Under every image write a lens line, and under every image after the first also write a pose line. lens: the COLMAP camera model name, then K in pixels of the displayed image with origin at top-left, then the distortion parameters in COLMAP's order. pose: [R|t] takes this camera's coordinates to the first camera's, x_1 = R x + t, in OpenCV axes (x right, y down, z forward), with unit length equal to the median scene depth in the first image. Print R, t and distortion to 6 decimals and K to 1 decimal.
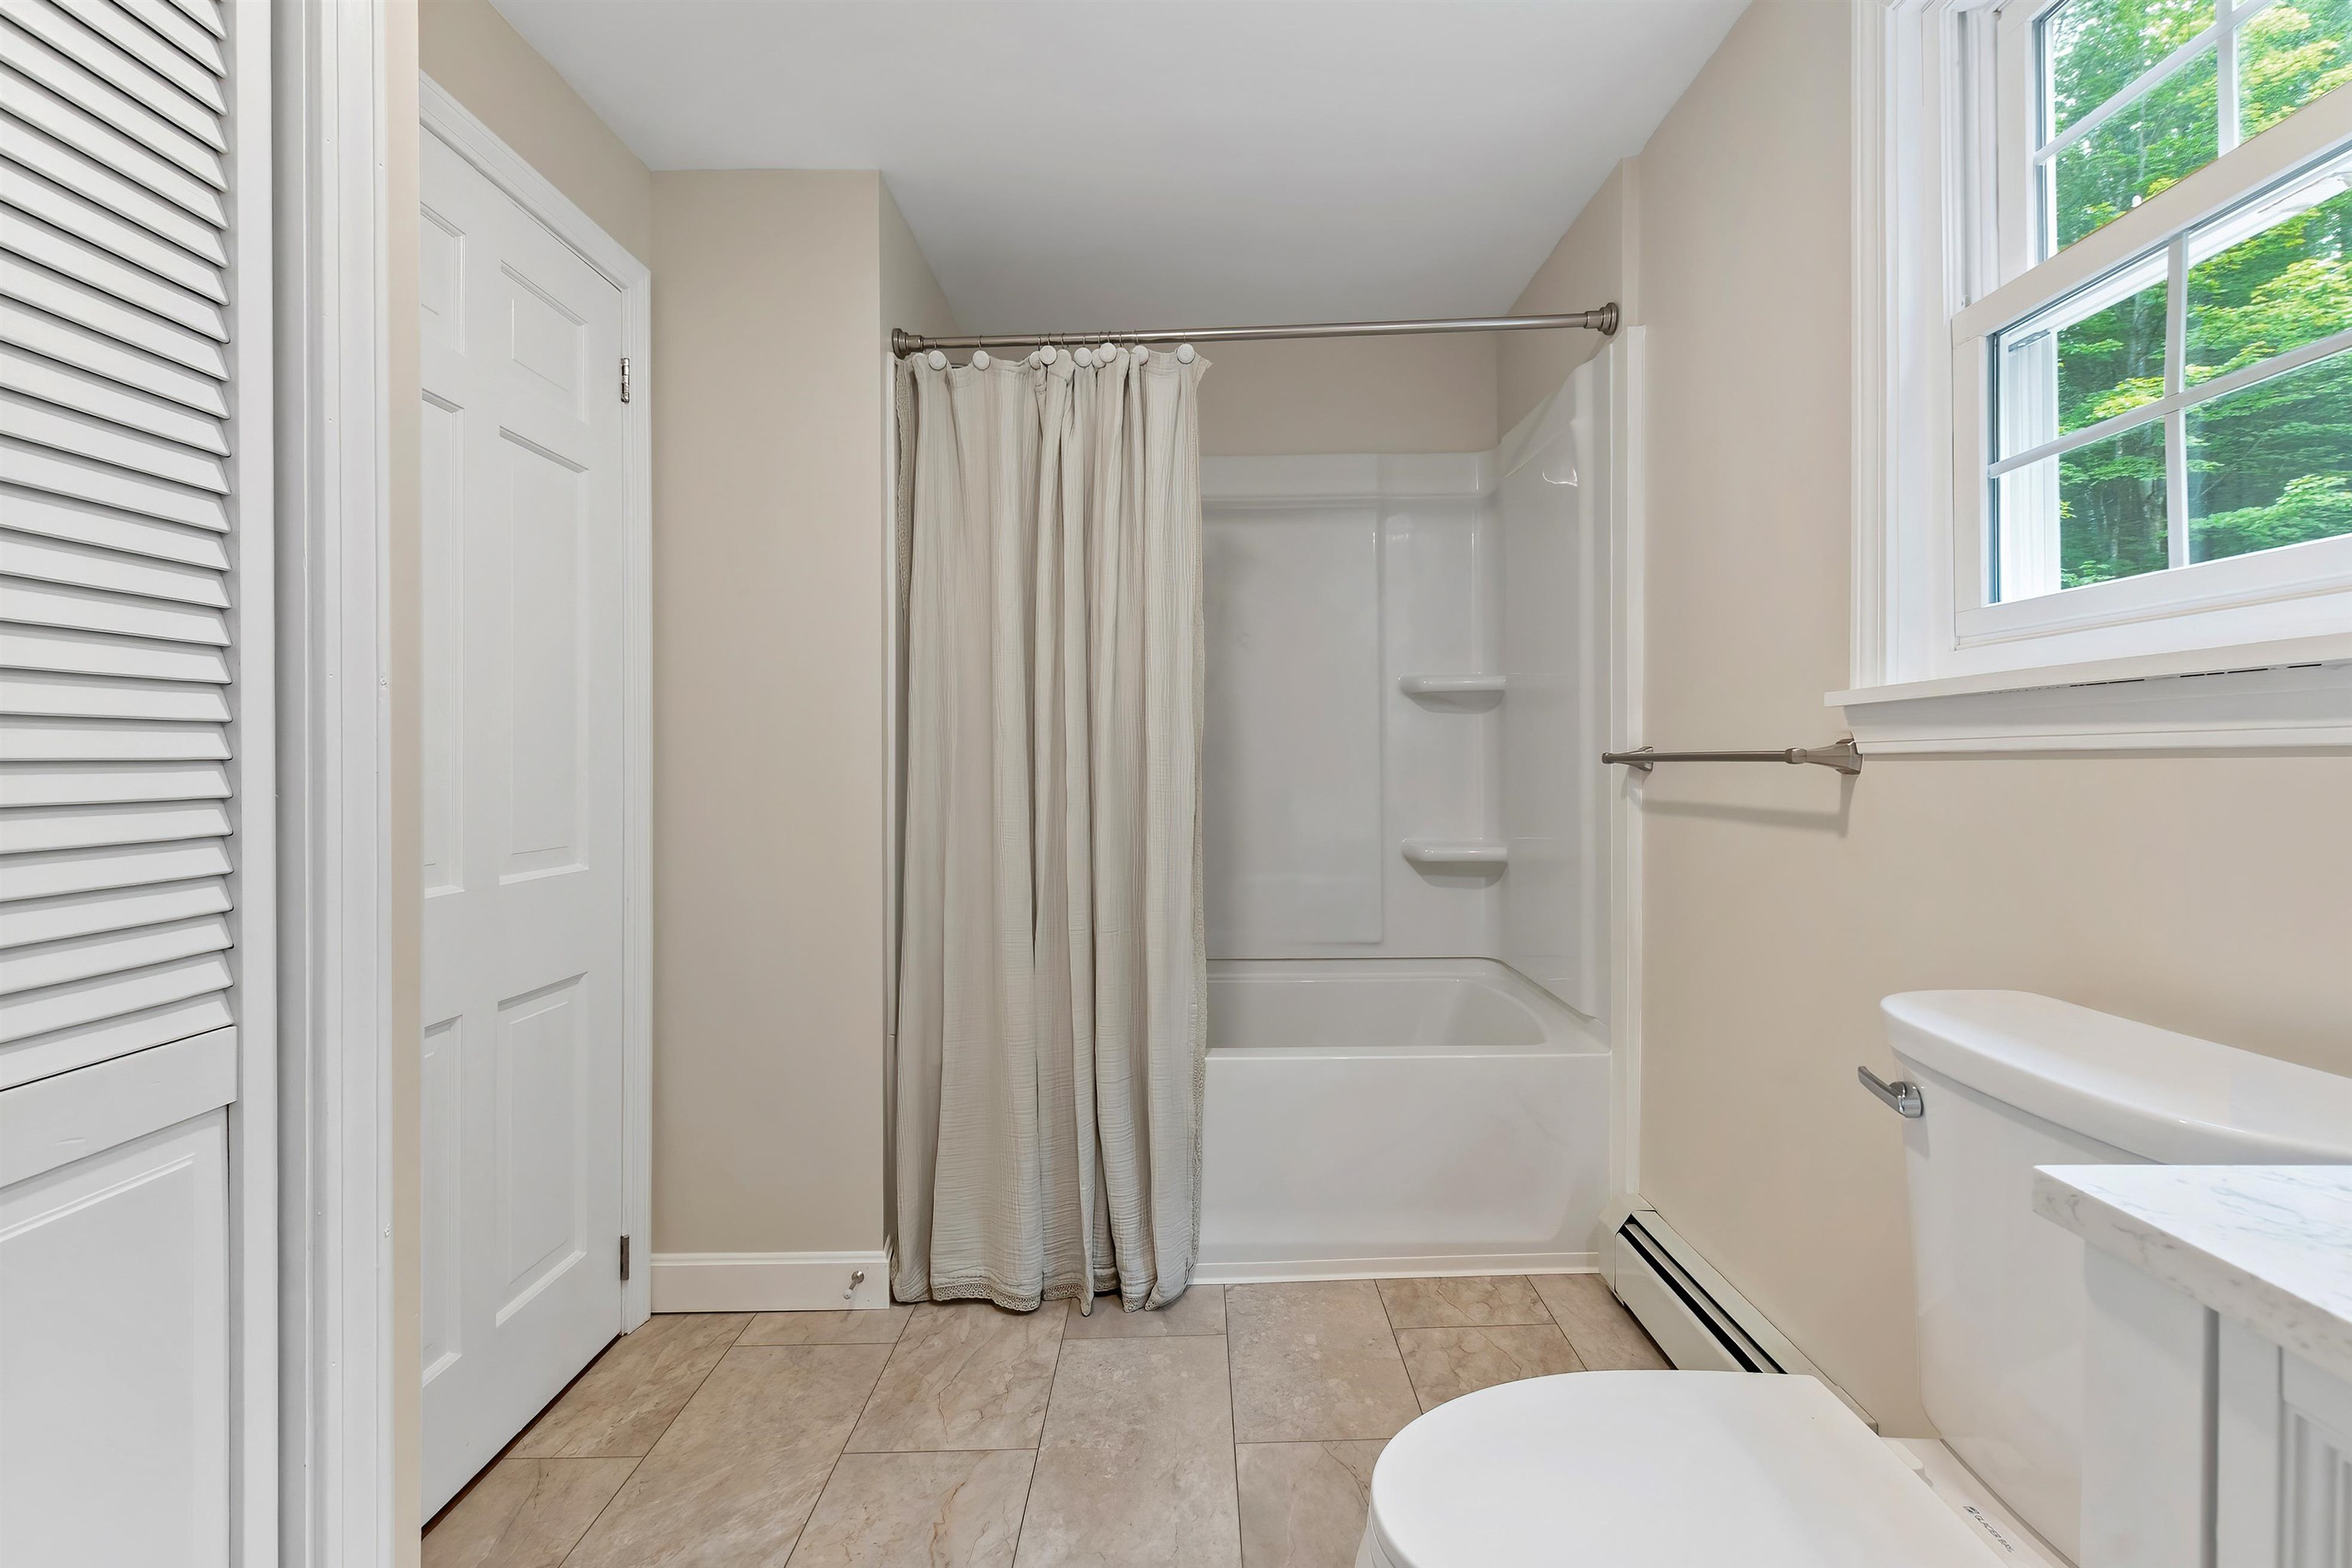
lens RADIAL K [[1049.0, 0, 1180.2], [0, 1049.0, 763.6], [0, 0, 1]] dist [0.003633, -0.001369]
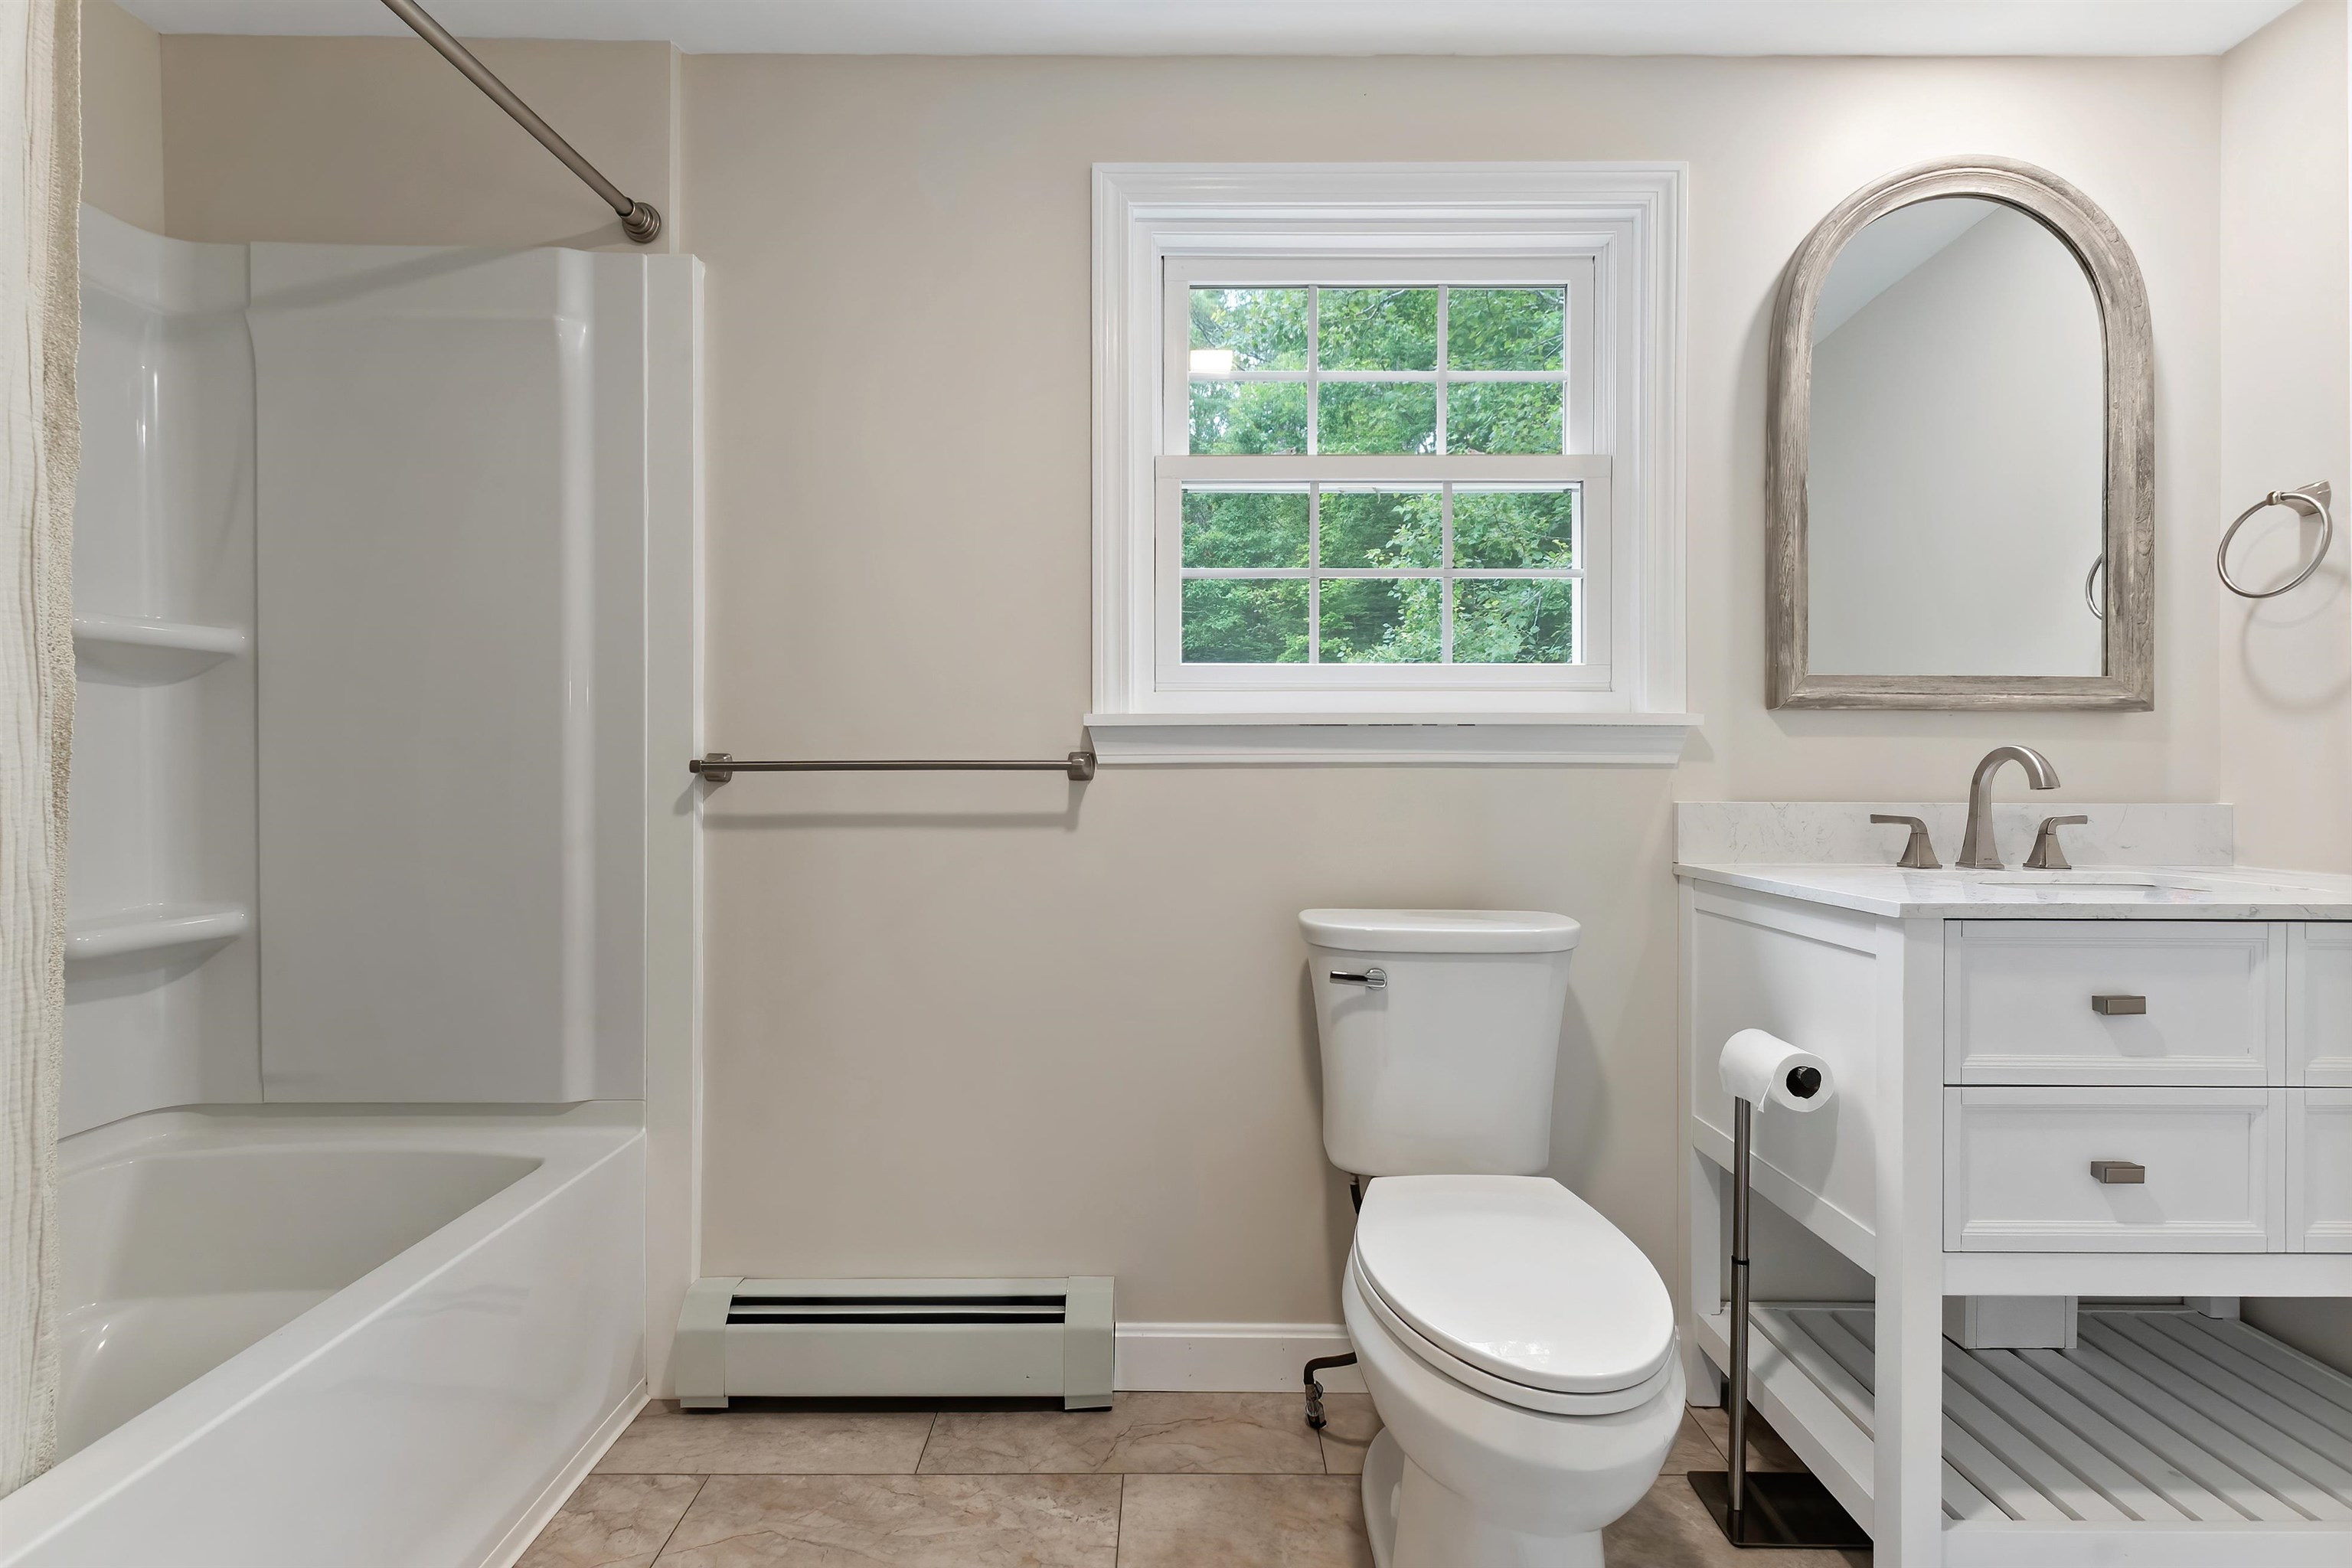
lens RADIAL K [[1049.0, 0, 1181.1], [0, 1049.0, 773.8], [0, 0, 1]] dist [0.003633, -0.001369]
pose [[-0.013228, -0.004158, 0.999904, -0.596747], [0.001658, 0.999990, 0.004180, -0.003089], [-0.999911, 0.001713, -0.013221, 0.877726]]
